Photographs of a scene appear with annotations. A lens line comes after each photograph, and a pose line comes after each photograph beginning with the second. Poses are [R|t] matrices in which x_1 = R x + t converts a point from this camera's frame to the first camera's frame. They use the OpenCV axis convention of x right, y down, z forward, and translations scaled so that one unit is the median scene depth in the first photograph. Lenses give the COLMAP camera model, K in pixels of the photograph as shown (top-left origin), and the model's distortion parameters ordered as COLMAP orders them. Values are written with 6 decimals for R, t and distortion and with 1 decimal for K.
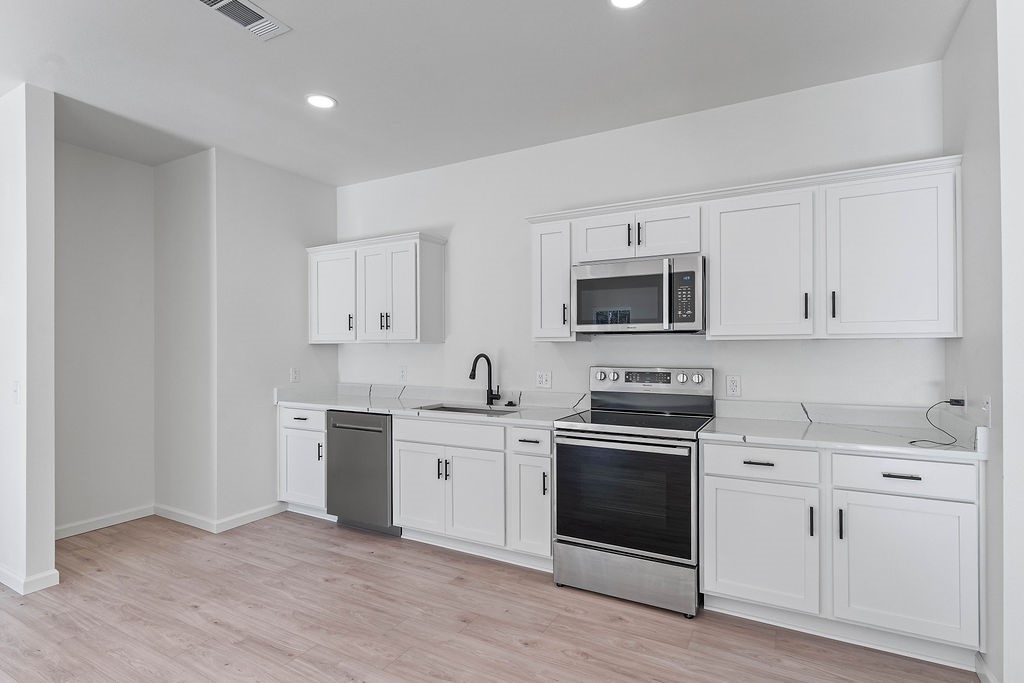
lens RADIAL K [[513.8, 0, 511.8], [0, 513.8, 340.5], [0, 0, 1]] dist [-0.000751, -0.000210]
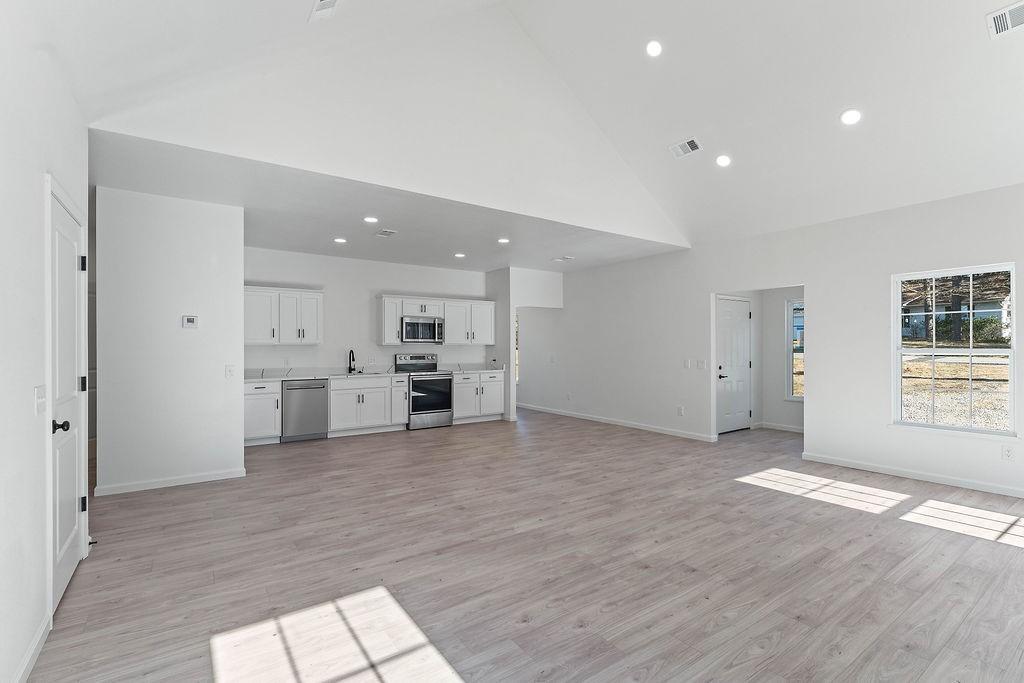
lens RADIAL K [[466.8, 0, 506.4], [0, 466.8, 344.5], [0, 0, 1]] dist [-0.001267, -0.000608]
pose [[0.434201, 0.006198, 0.900795, -1.946164], [-0.013070, 0.999914, -0.000580, -0.006700], [-0.900721, -0.011522, 0.434244, -0.581546]]
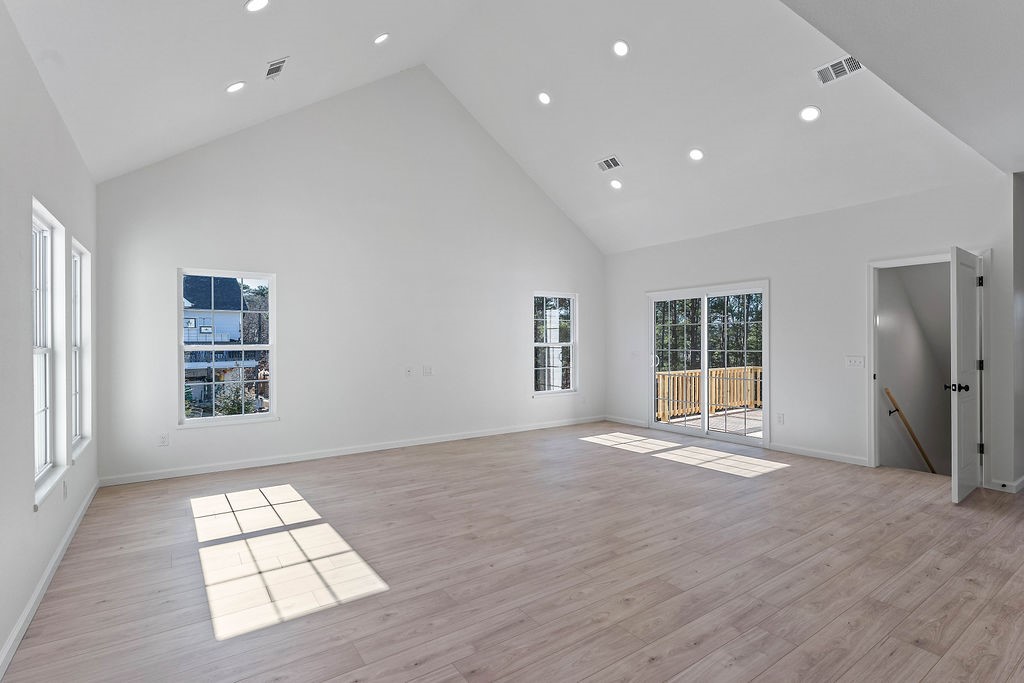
lens RADIAL K [[491.2, 0, 515.3], [0, 491.2, 344.0], [0, 0, 1]] dist [-0.003633, 0.001104]
pose [[-0.422550, 0.013218, -0.906243, 2.667398], [0.017226, 0.999830, 0.006551, -0.007505], [0.906176, -0.012842, -0.422706, 0.508554]]
